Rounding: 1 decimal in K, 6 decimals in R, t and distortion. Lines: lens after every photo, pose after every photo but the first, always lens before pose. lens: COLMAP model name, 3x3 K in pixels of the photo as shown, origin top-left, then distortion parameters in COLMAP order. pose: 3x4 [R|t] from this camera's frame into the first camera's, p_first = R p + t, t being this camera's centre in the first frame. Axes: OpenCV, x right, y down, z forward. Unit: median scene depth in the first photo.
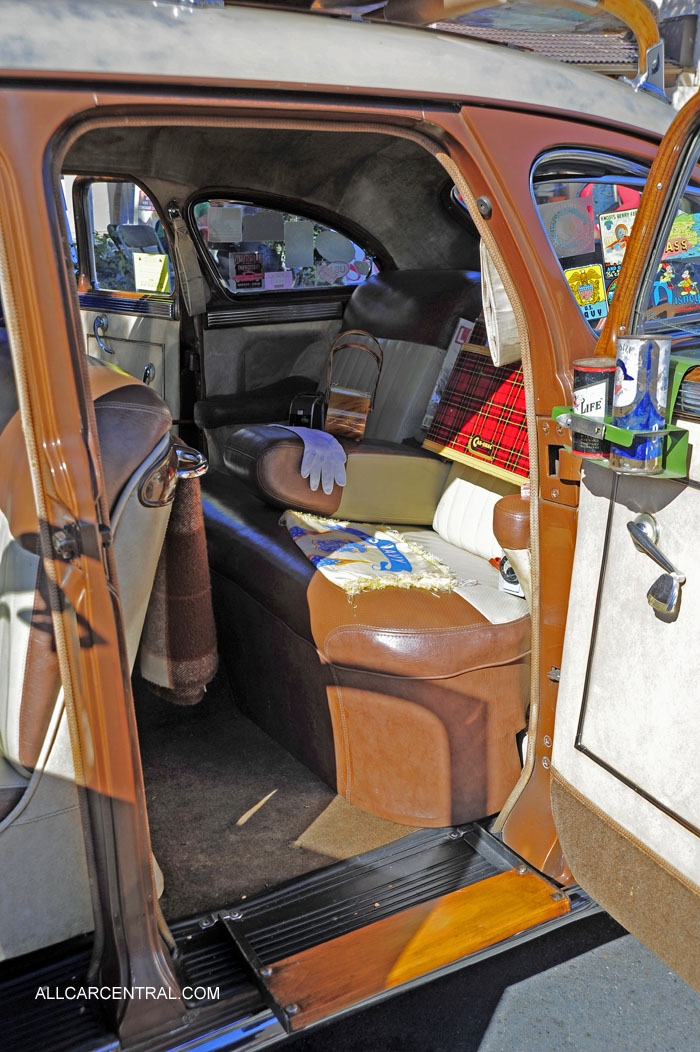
lens RADIAL K [[1112.1, 0, 347.6], [0, 1112.1, 533.3], [0, 0, 1]] dist [0.002883, 0.000000]
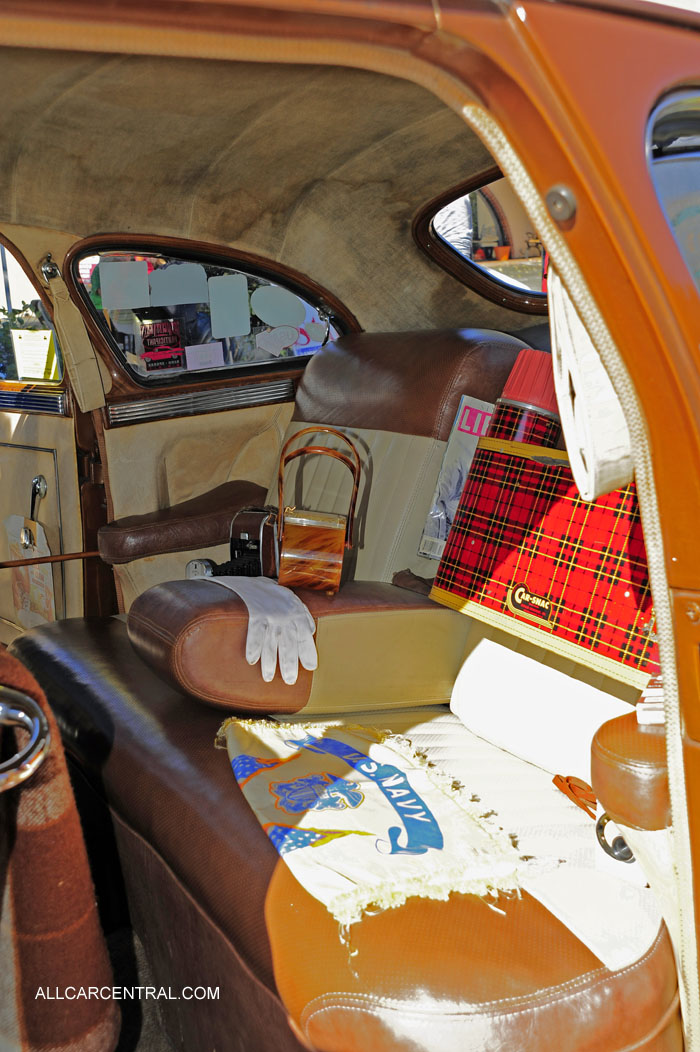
lens RADIAL K [[1151.7, 0, 352.5], [0, 1151.7, 520.9], [0, 0, 1]] dist [0.029841, 0.000000]
pose [[0.997031, -0.066148, 0.039417, -0.001656], [0.068704, 0.995351, -0.067494, -0.067533], [-0.034769, 0.070001, 0.996941, 0.271895]]
